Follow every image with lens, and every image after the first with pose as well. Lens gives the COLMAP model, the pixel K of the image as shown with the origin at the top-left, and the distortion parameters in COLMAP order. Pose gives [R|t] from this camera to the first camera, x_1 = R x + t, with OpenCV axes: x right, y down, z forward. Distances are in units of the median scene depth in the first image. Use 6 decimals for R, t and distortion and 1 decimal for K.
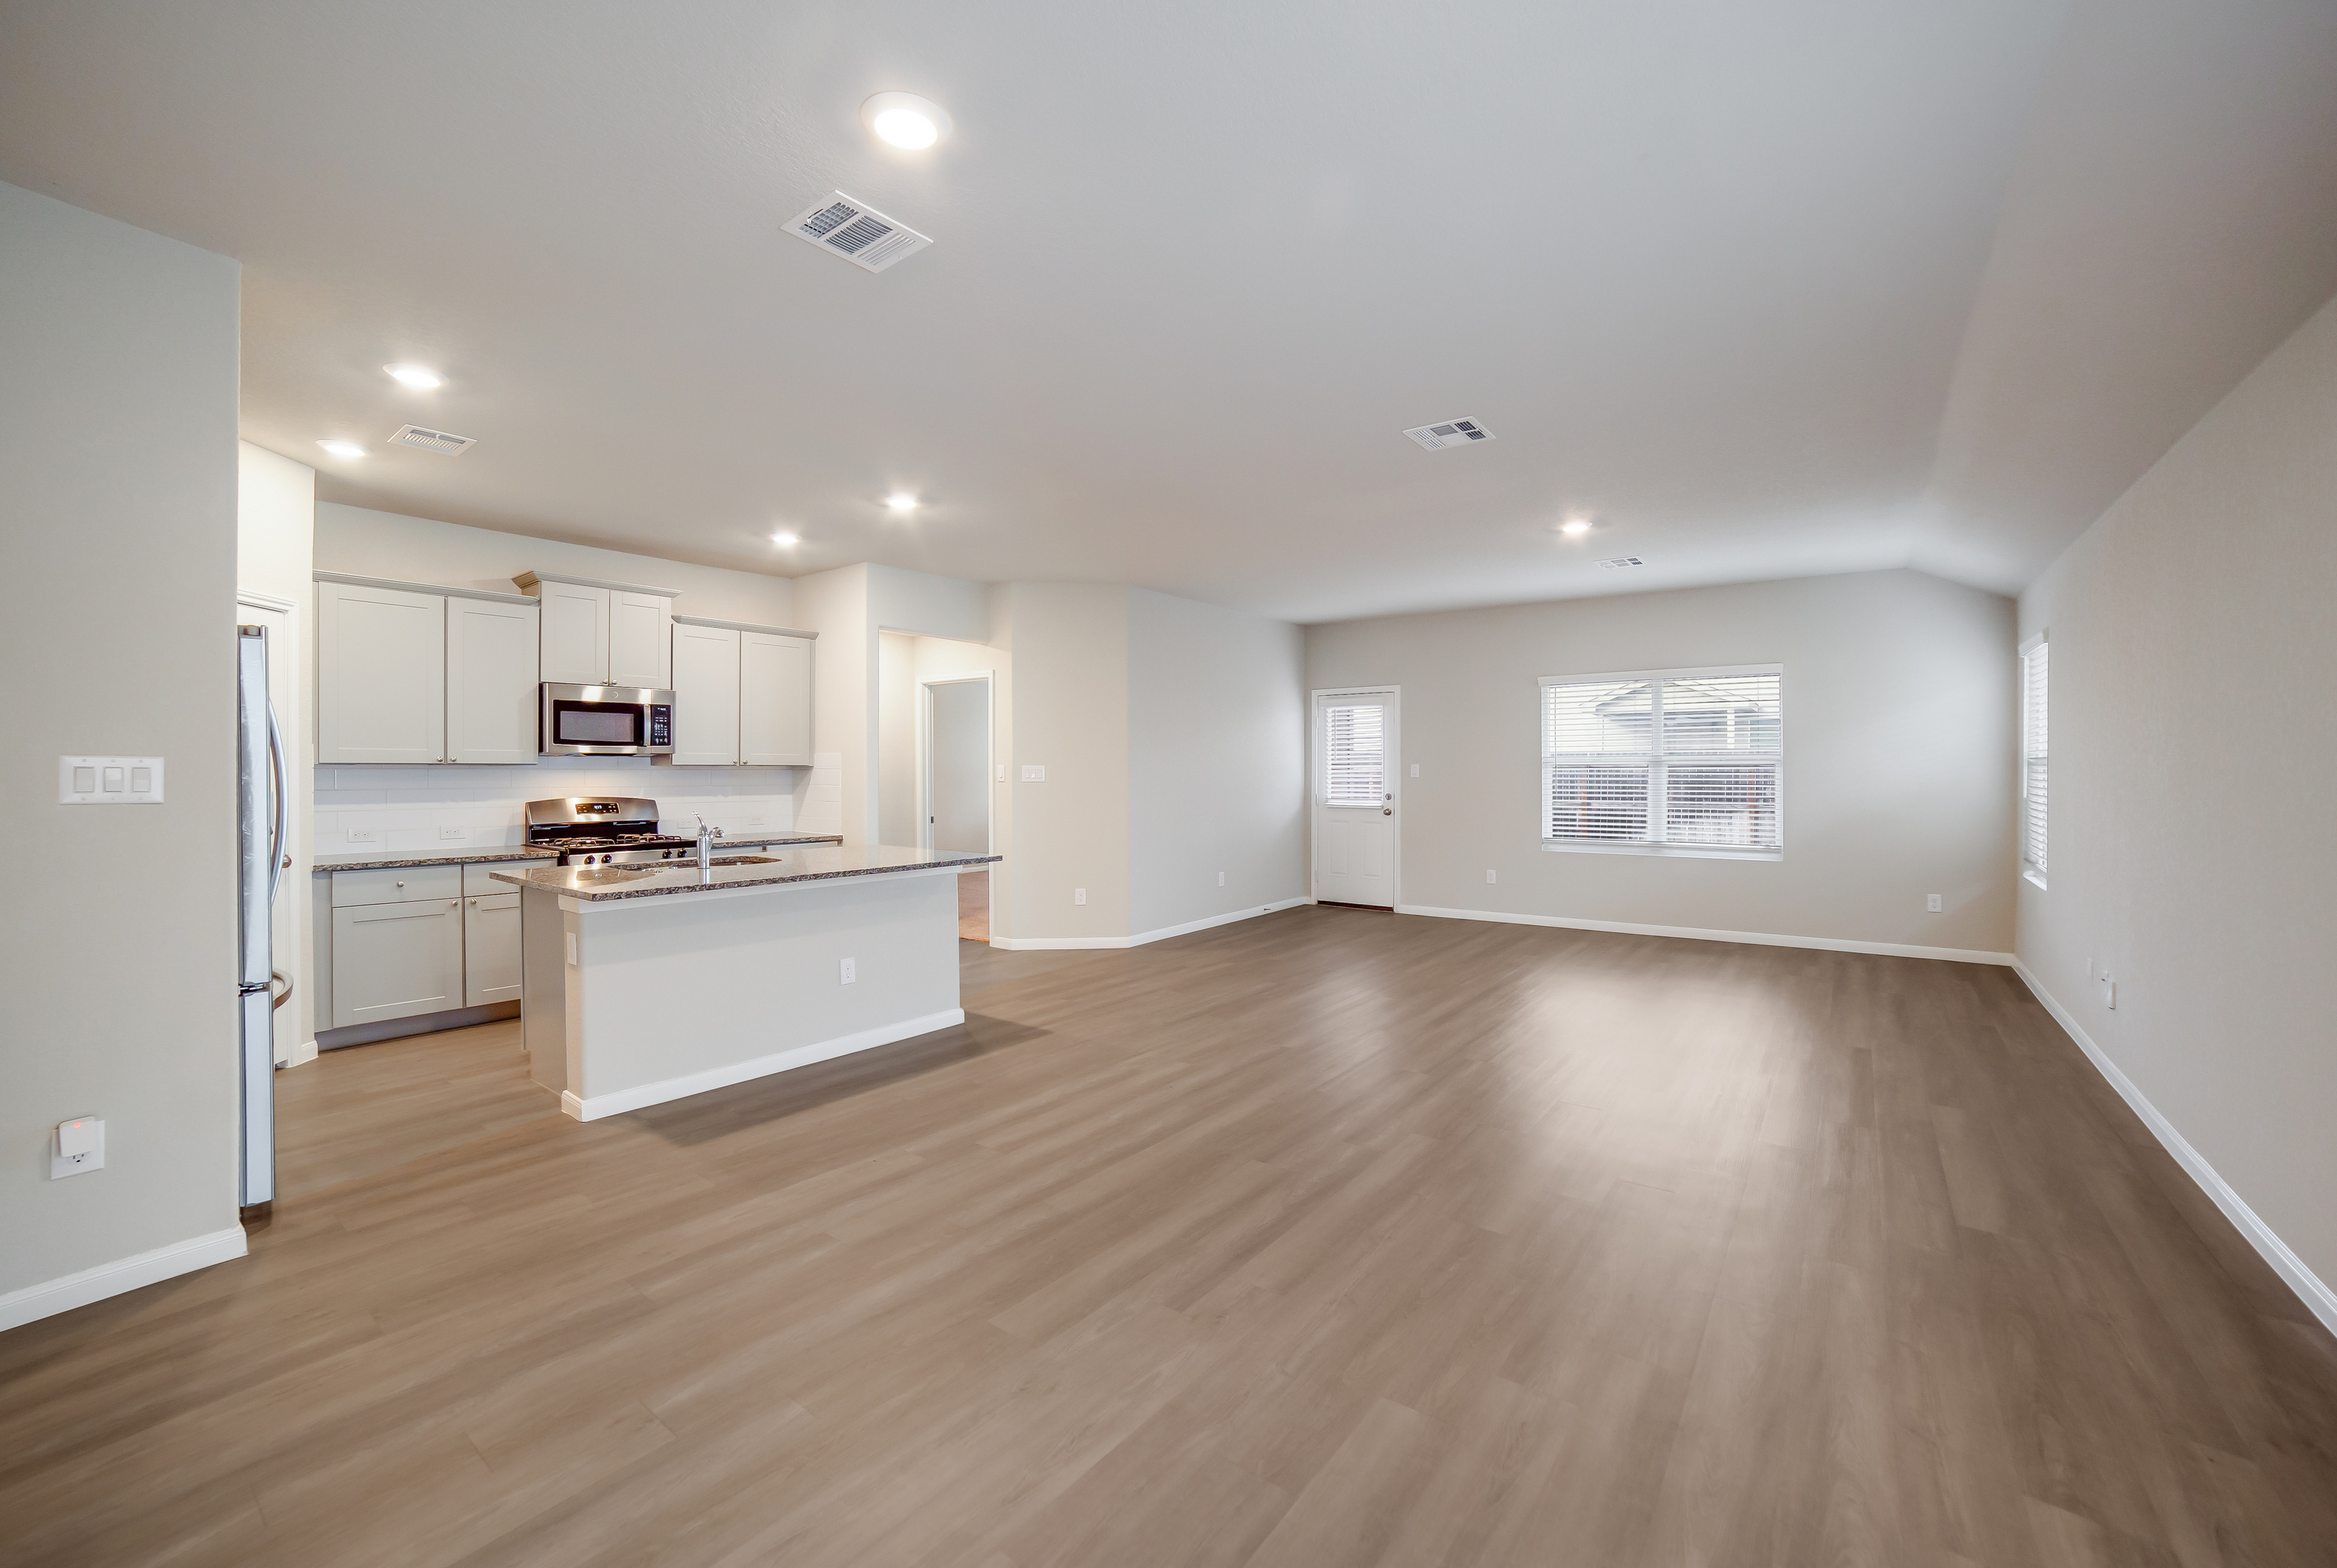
lens RADIAL K [[937.4, 0, 1174.6], [0, 937.4, 775.0], [0, 0, 1]] dist [-0.086423, 0.034741]
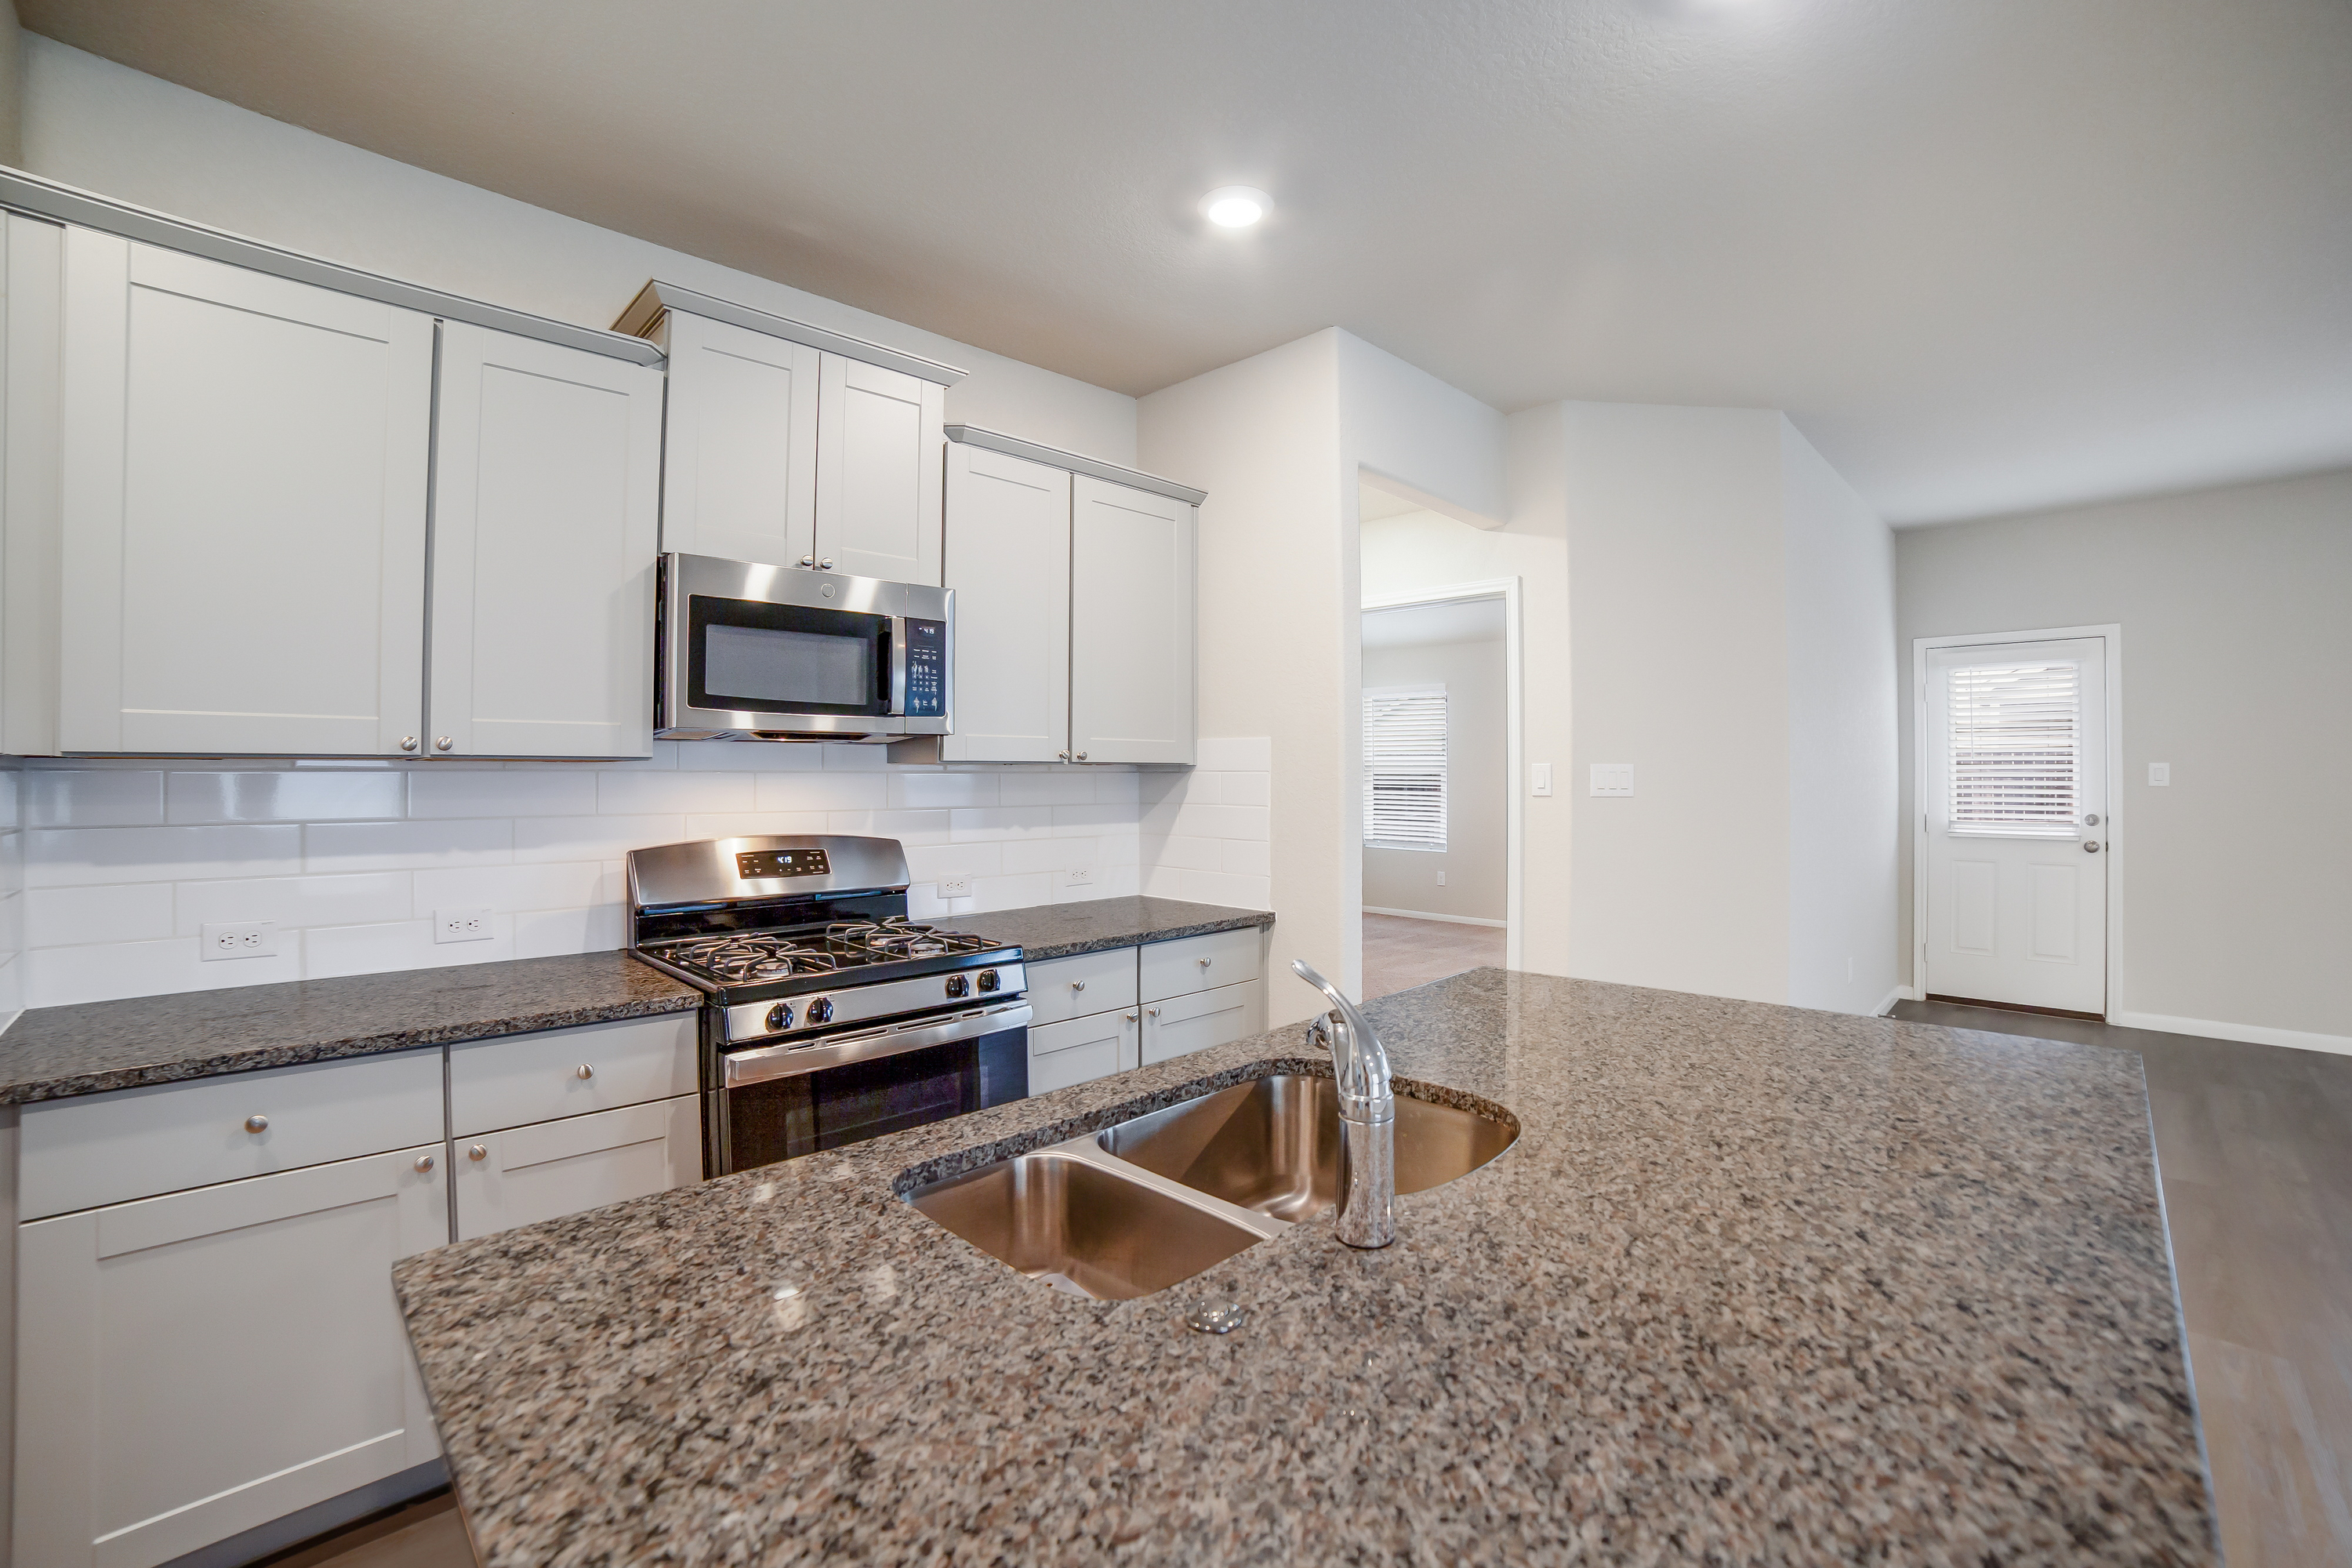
lens RADIAL K [[1001.0, 0, 1186.3], [0, 1001.0, 760.1], [0, 0, 1]] dist [-0.109758, 0.033190]
pose [[0.991996, -0.000246, -0.126265, -0.403648], [-0.001937, 0.999851, -0.017168, -0.004213], [0.126251, 0.017275, 0.991848, 0.588028]]
